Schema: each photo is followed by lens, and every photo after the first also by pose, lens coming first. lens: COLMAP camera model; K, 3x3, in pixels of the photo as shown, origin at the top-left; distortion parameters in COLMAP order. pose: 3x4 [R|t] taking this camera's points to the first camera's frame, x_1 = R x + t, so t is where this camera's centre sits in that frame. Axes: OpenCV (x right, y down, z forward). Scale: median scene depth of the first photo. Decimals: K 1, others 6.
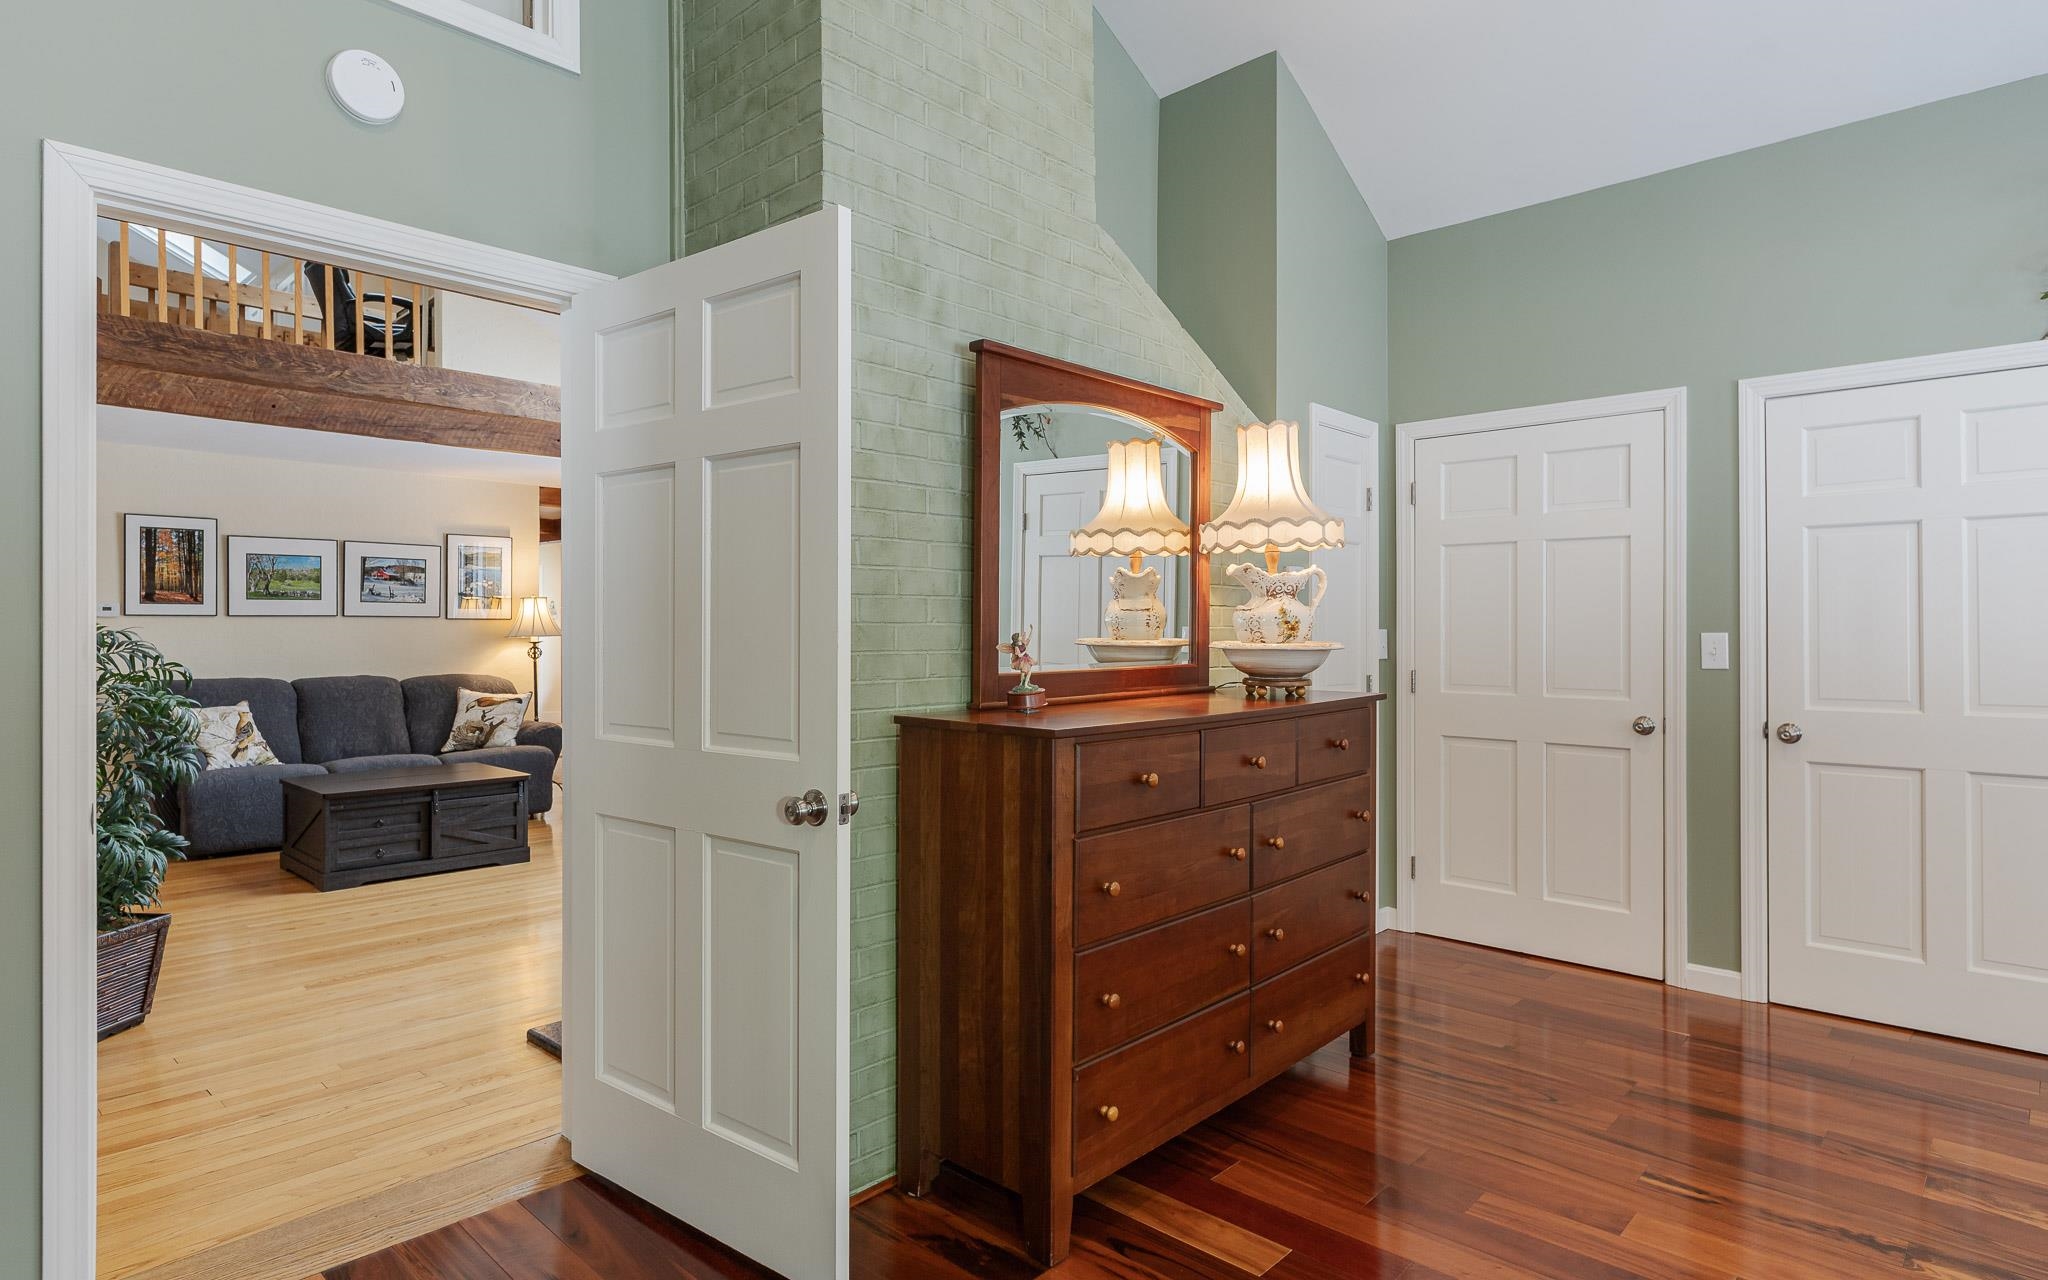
lens RADIAL K [[1104.1, 0, 1050.6], [0, 1104.1, 634.9], [0, 0, 1]] dist [0.001405, -0.000570]
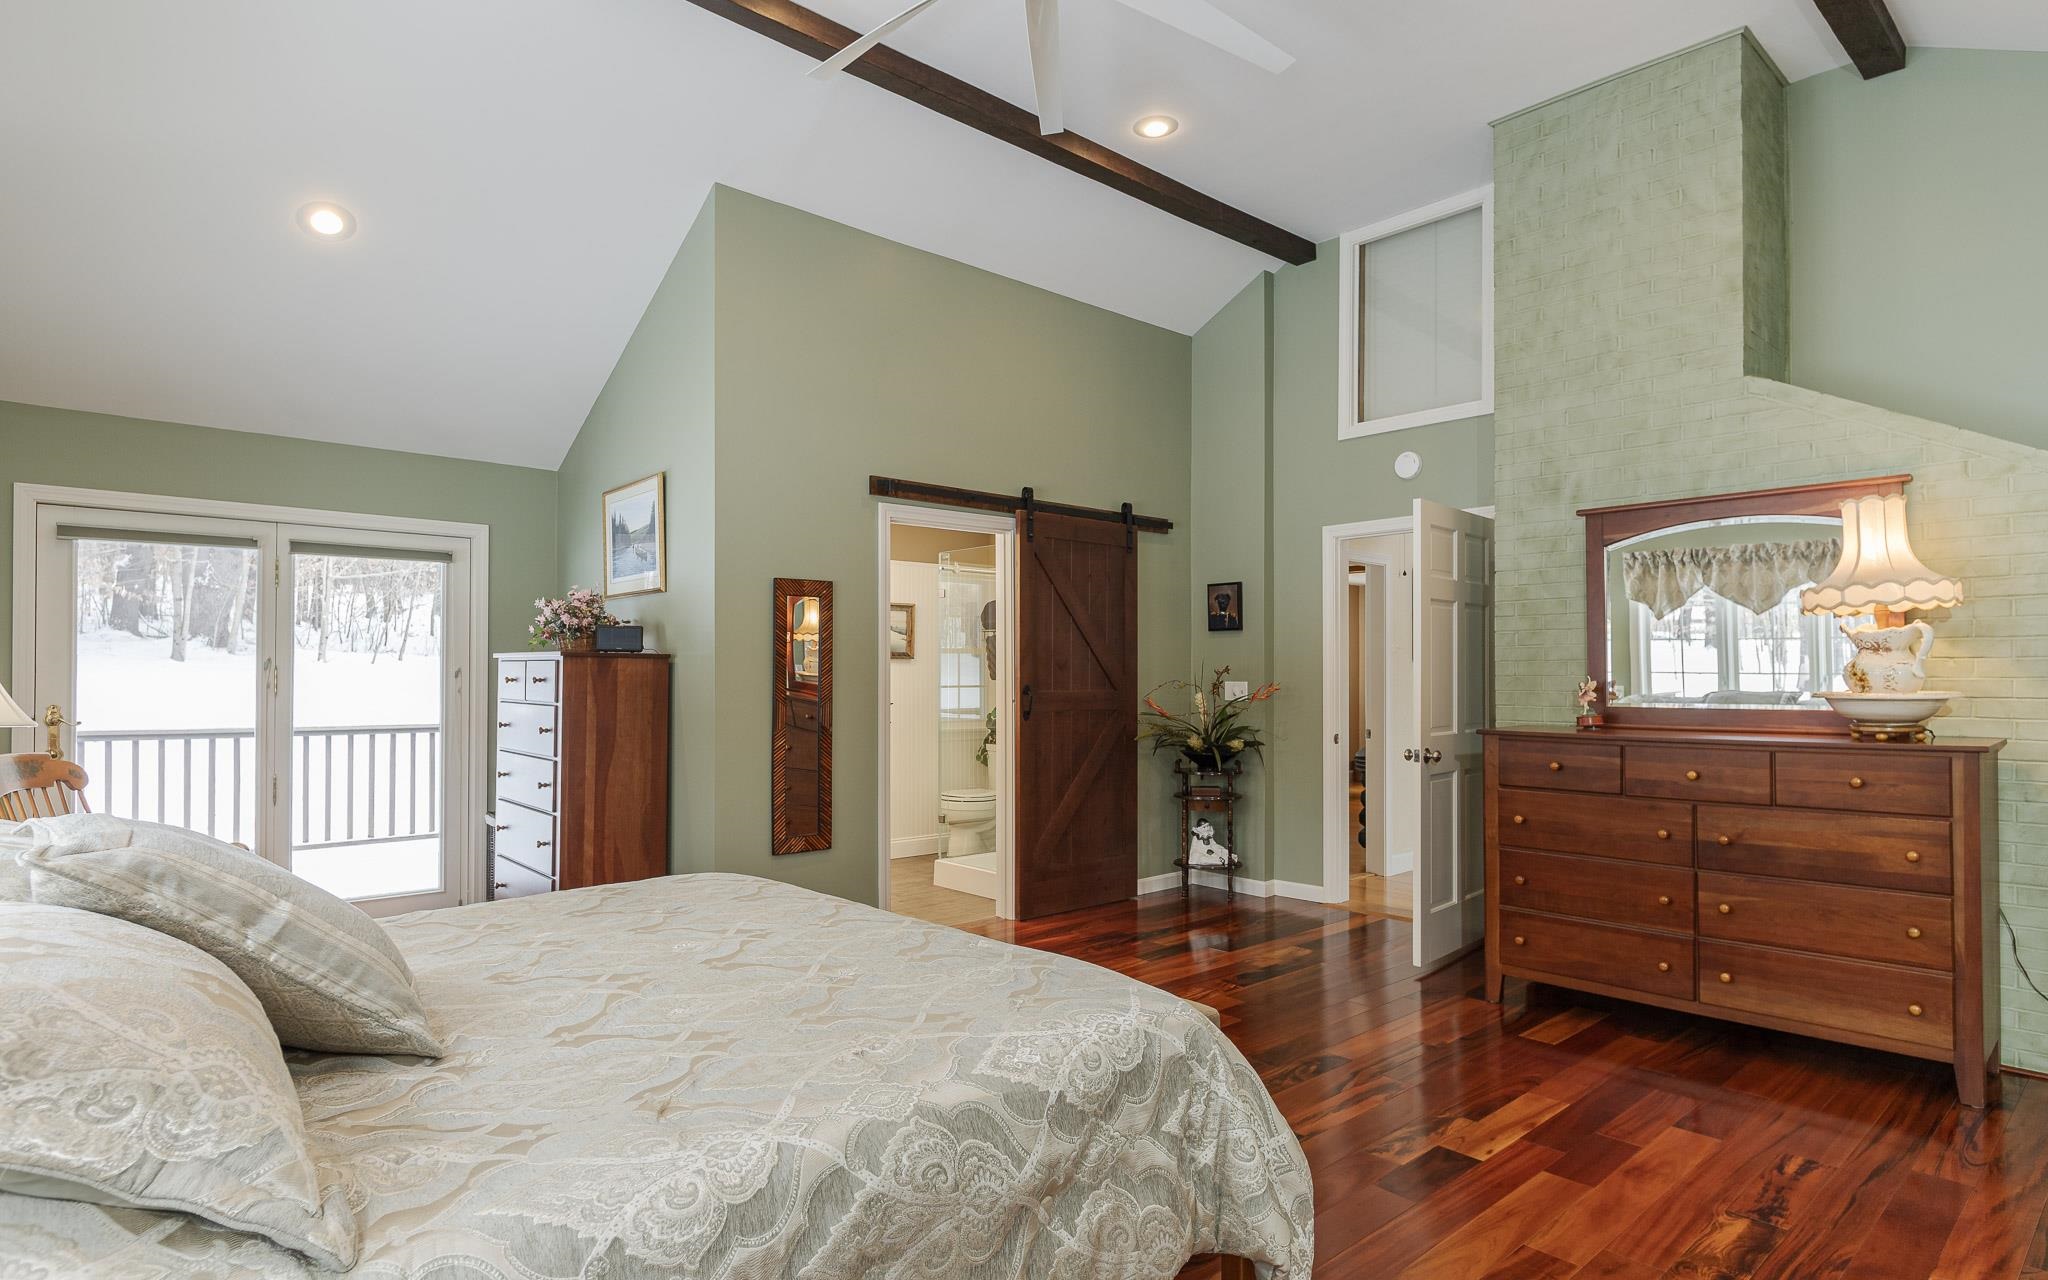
lens RADIAL K [[1120.5, 0, 1019.3], [0, 1120.5, 670.4], [0, 0, 1]] dist [0.001131, 0.000004]
pose [[-0.085051, -0.006294, -0.996357, 1.718723], [-0.001897, 0.999979, -0.006155, -0.006713], [0.996375, 0.001366, -0.085061, 0.278583]]
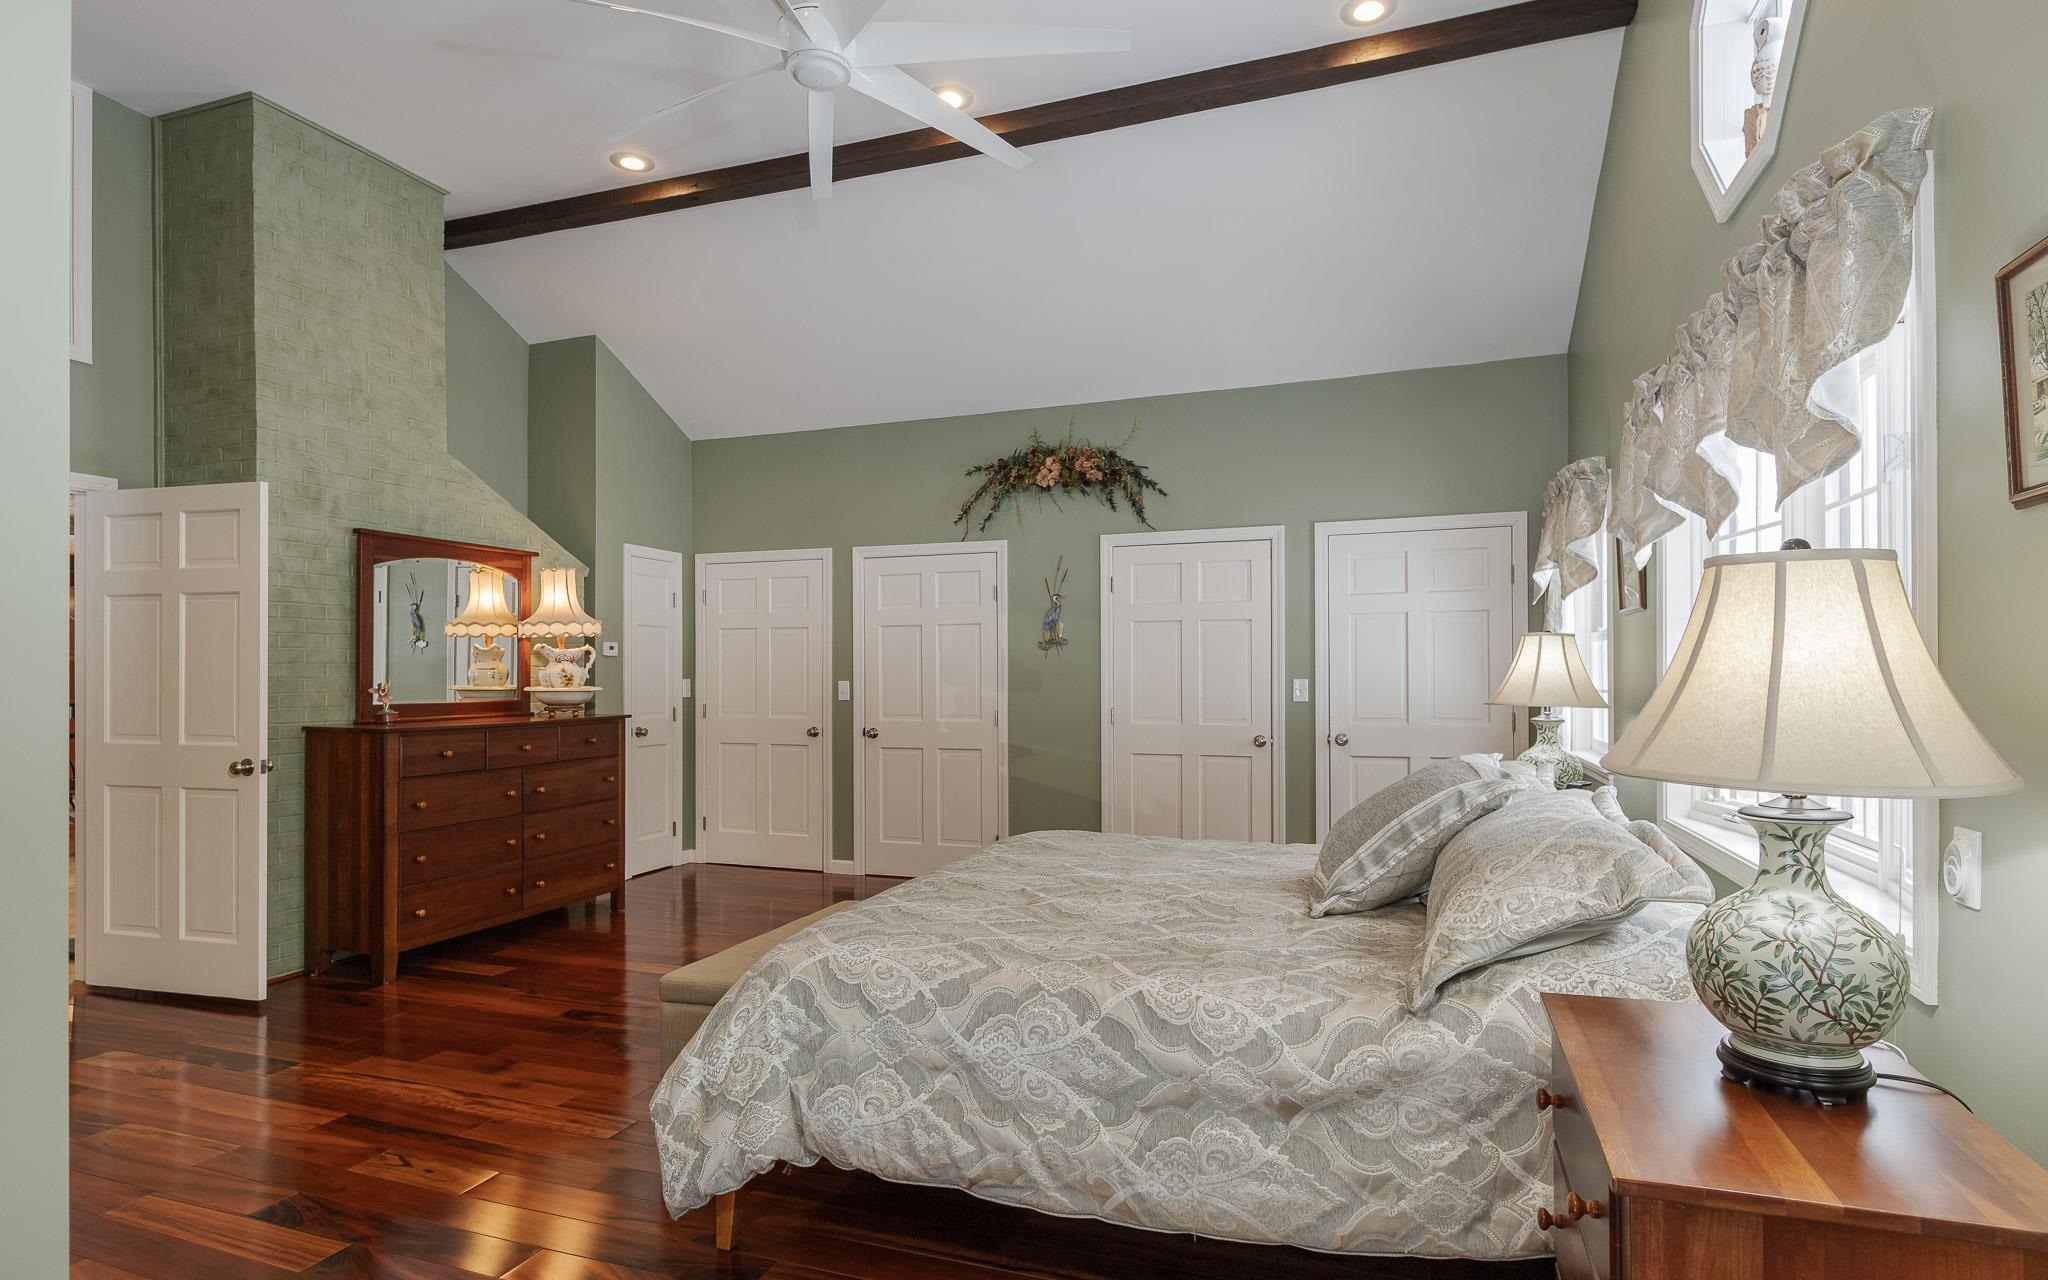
lens RADIAL K [[1048.6, 0, 1029.2], [0, 1048.6, 674.9], [0, 0, 1]] dist [0.000079, -0.000648]
pose [[0.924546, -0.001286, 0.381067, 0.308451], [0.003629, 0.999979, -0.005428, -0.001784], [-0.381052, 0.006401, 0.924531, -1.081438]]
